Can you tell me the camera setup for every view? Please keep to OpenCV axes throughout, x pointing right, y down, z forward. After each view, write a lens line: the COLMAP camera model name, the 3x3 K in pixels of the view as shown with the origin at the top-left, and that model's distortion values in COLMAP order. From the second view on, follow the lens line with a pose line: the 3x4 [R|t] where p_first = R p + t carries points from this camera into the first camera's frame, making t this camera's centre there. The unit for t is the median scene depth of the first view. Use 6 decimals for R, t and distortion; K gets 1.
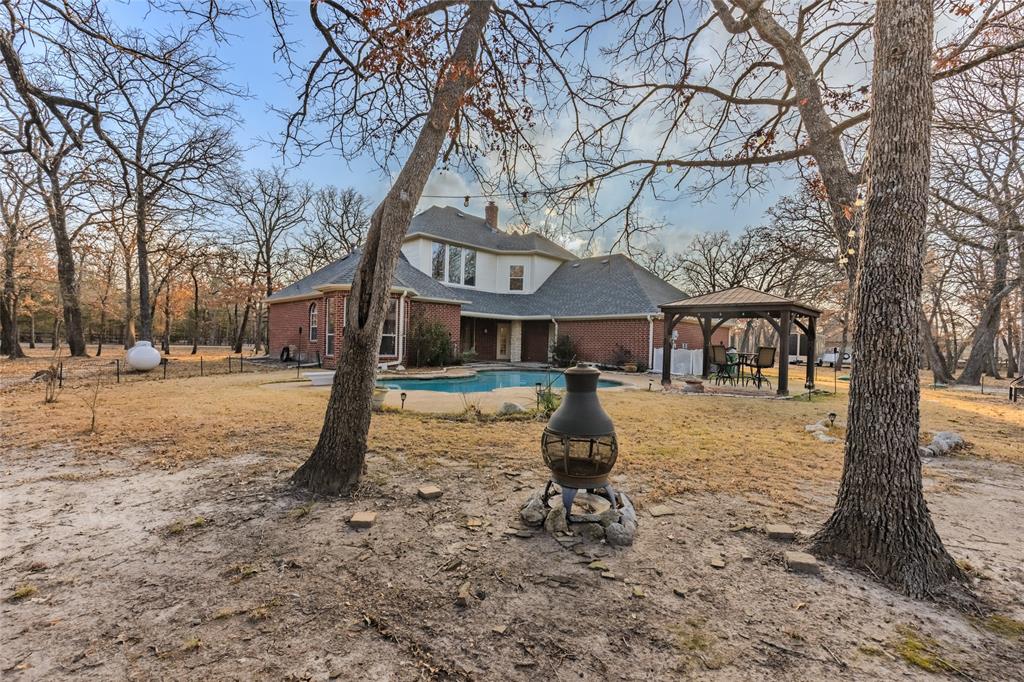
lens RADIAL K [[458.7, 0, 510.5], [0, 458.7, 342.3], [0, 0, 1]] dist [0.006852, -0.001655]
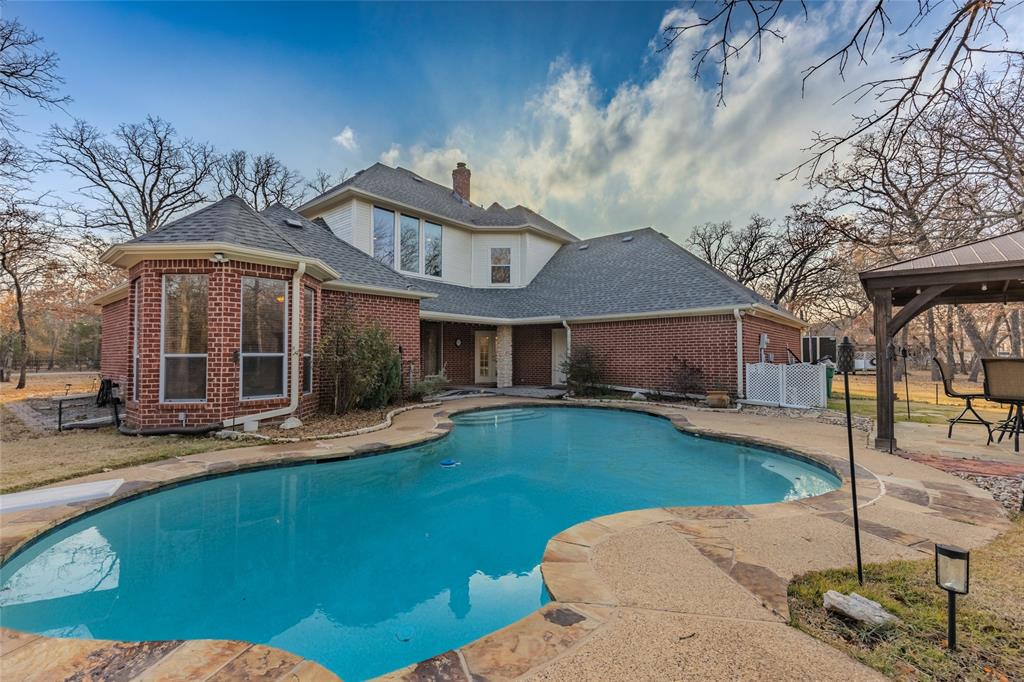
lens RADIAL K [[458.7, 0, 514.1], [0, 458.7, 340.6], [0, 0, 1]] dist [0.006852, -0.001655]
pose [[0.995994, -0.025164, 0.085802, -0.030903], [0.027624, 0.999237, -0.027596, -0.006346], [-0.085042, 0.029856, 0.995930, 0.322451]]
